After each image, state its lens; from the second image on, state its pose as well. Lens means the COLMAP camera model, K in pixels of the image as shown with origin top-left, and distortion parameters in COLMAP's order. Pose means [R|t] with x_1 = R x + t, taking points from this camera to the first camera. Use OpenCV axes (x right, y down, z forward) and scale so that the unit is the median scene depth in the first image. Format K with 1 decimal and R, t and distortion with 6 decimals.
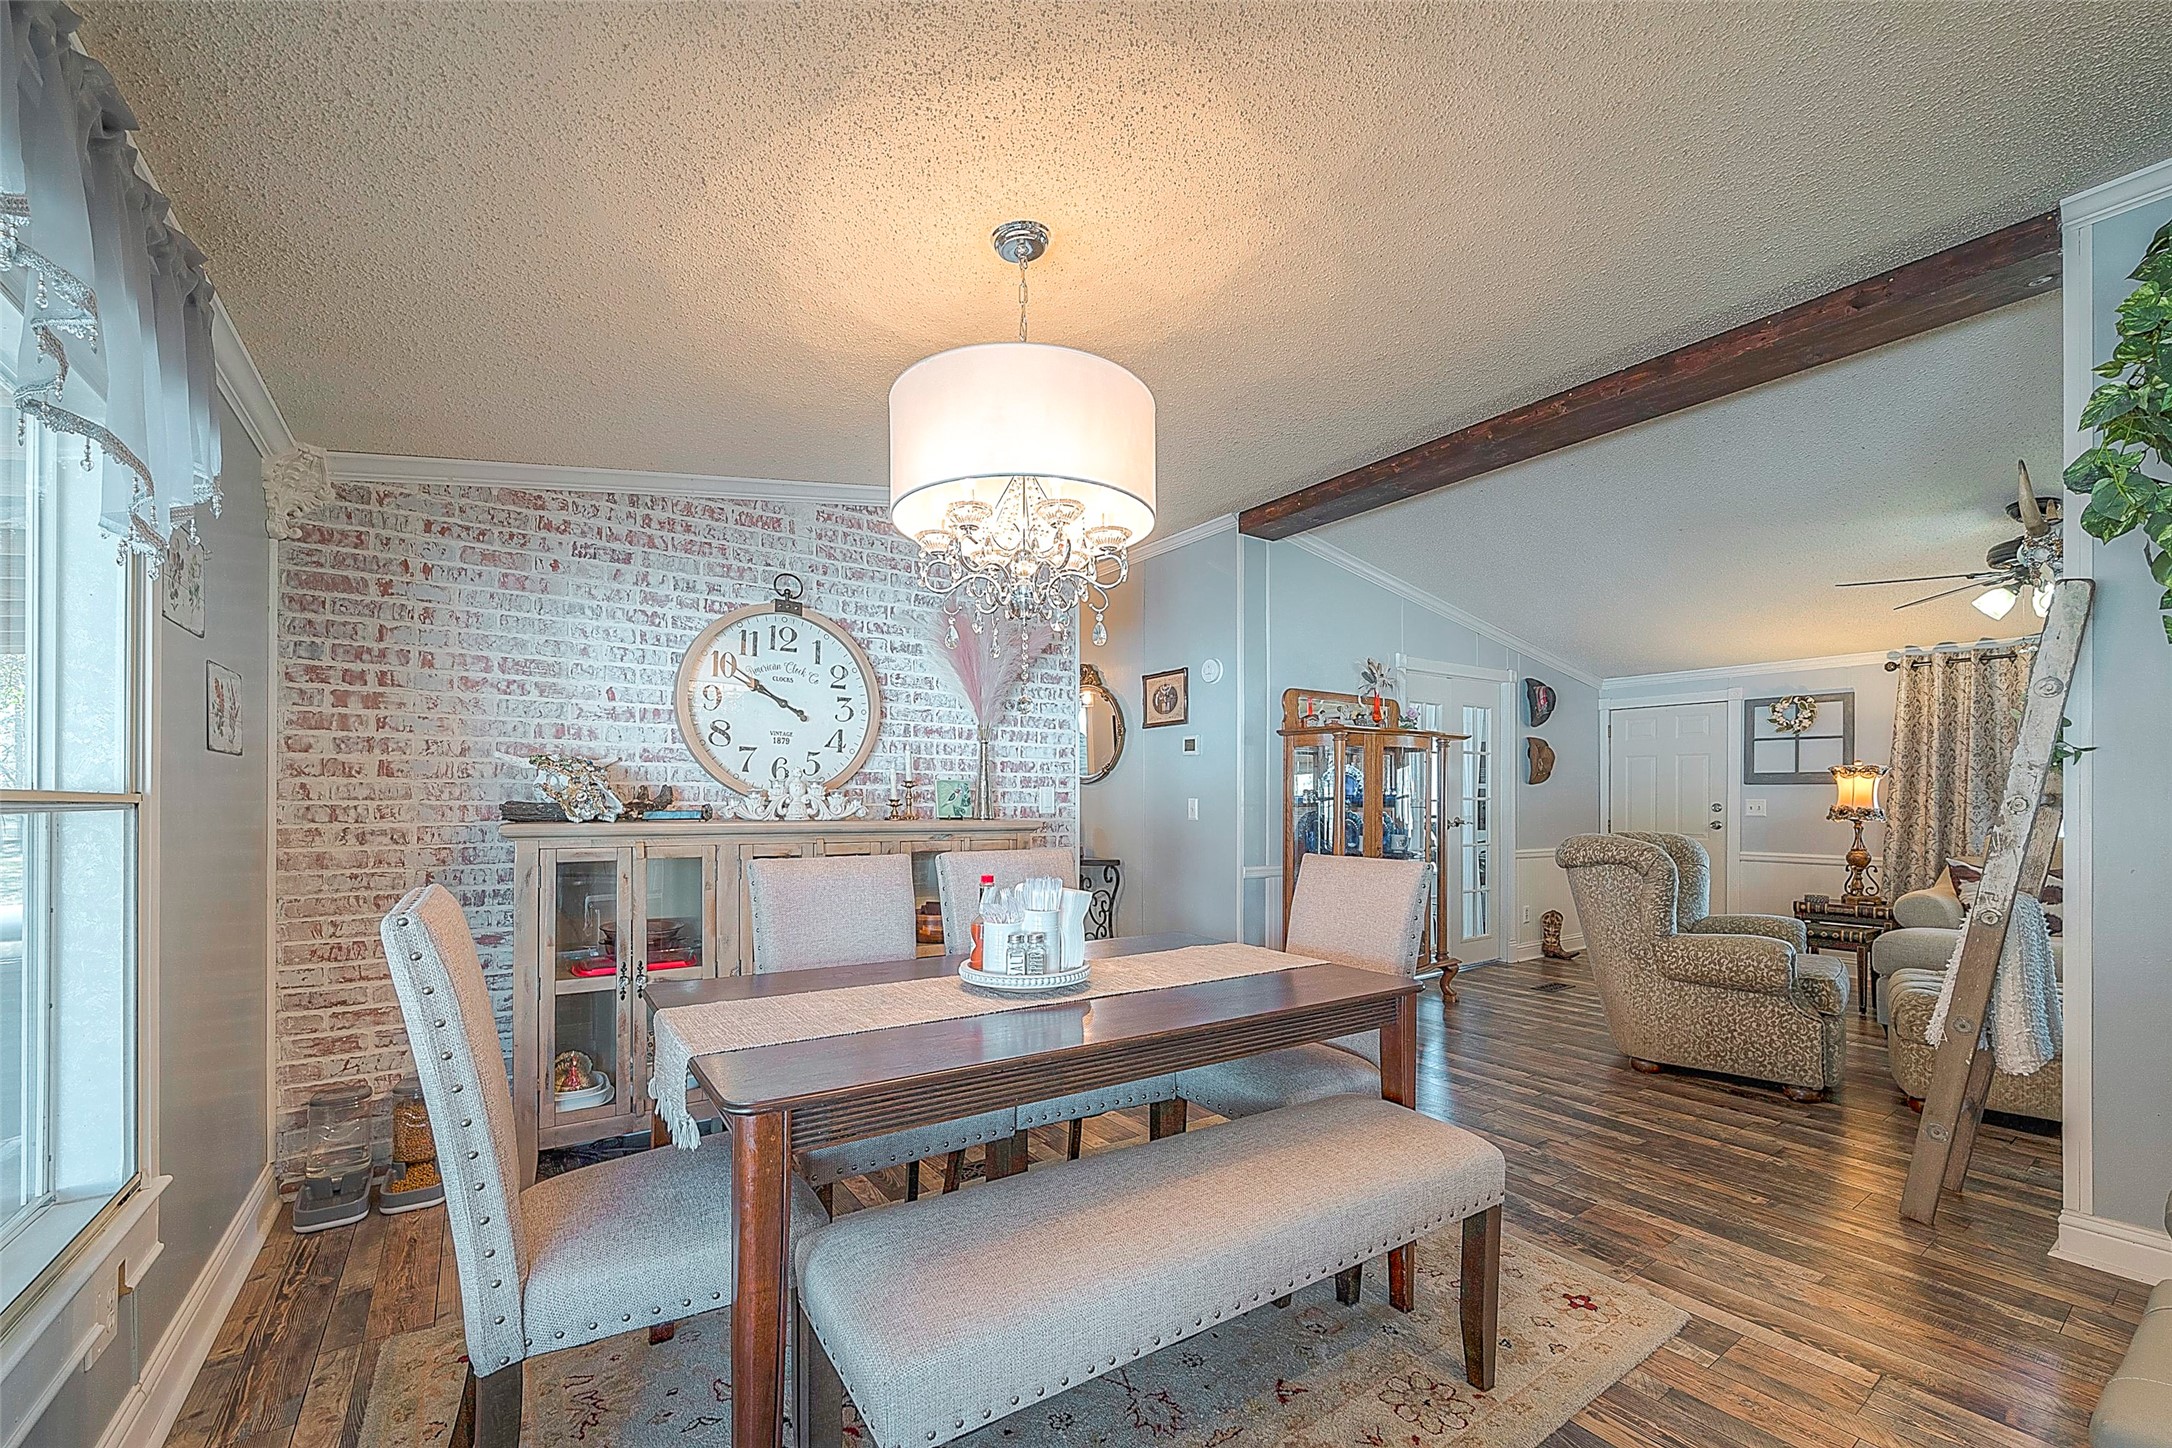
lens RADIAL K [[874.0, 0, 1102.7], [0, 874.0, 805.1], [0, 0, 1]] dist [0.000140, -0.000599]
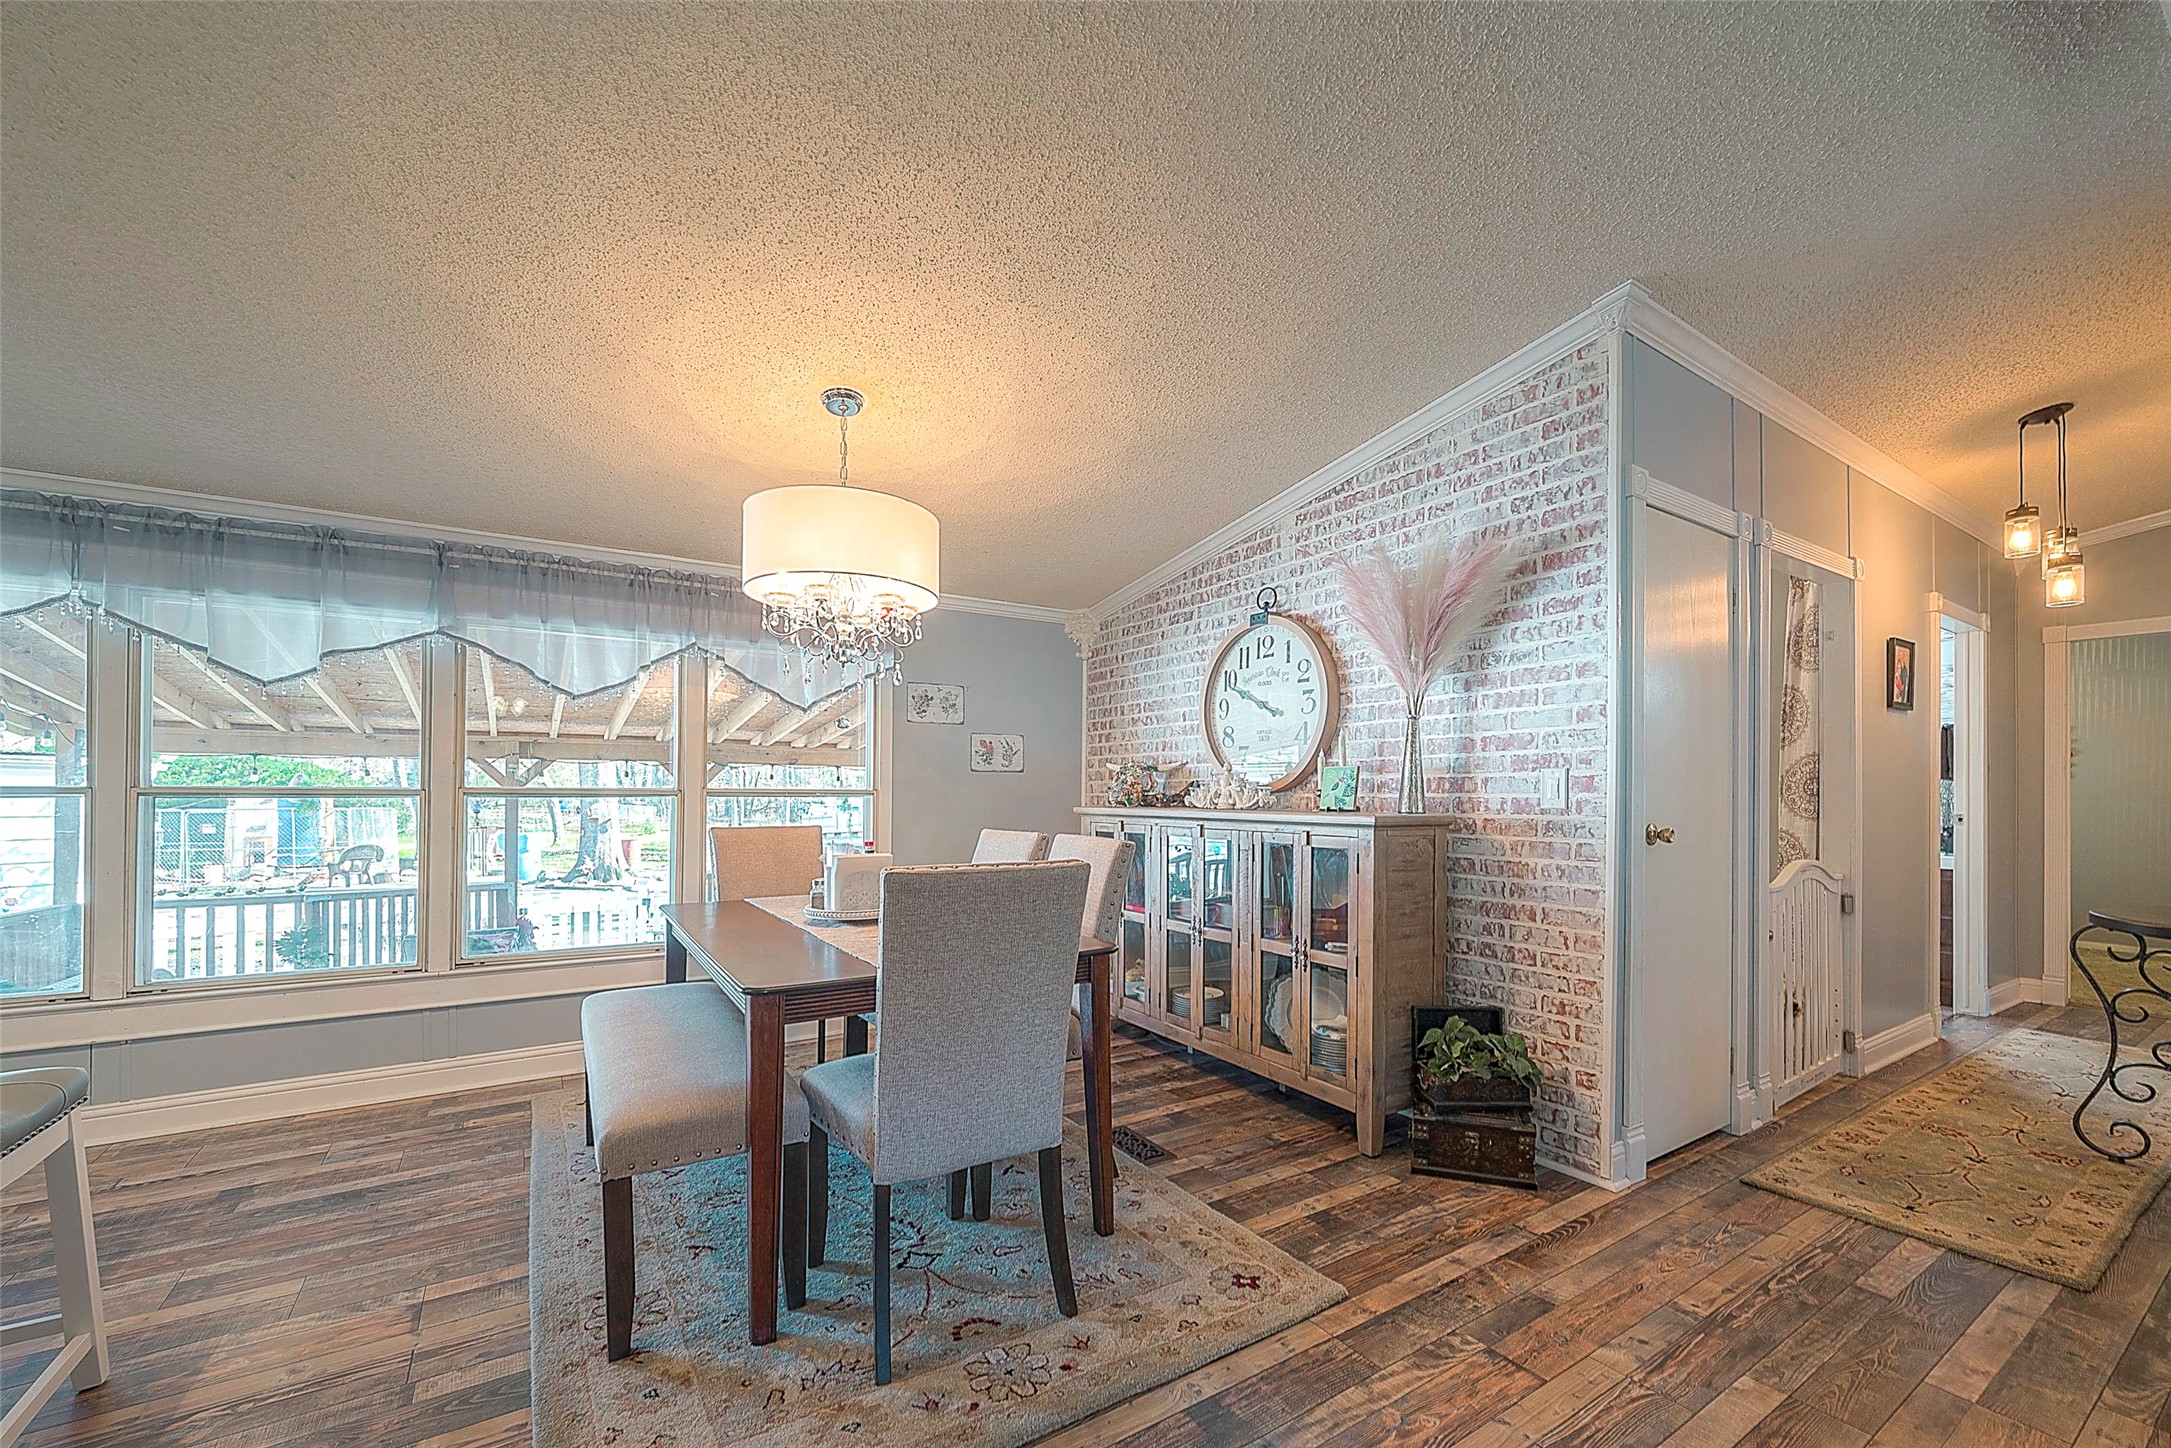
lens RADIAL K [[857.9, 0, 1071.7], [0, 857.9, 792.7], [0, 0, 1]] dist [-0.000888, -0.000457]
pose [[-0.053213, -0.005937, -0.998566, 0.808266], [-0.004053, 0.999975, -0.005729, 0.003692], [0.998575, 0.003742, -0.053236, 0.884076]]
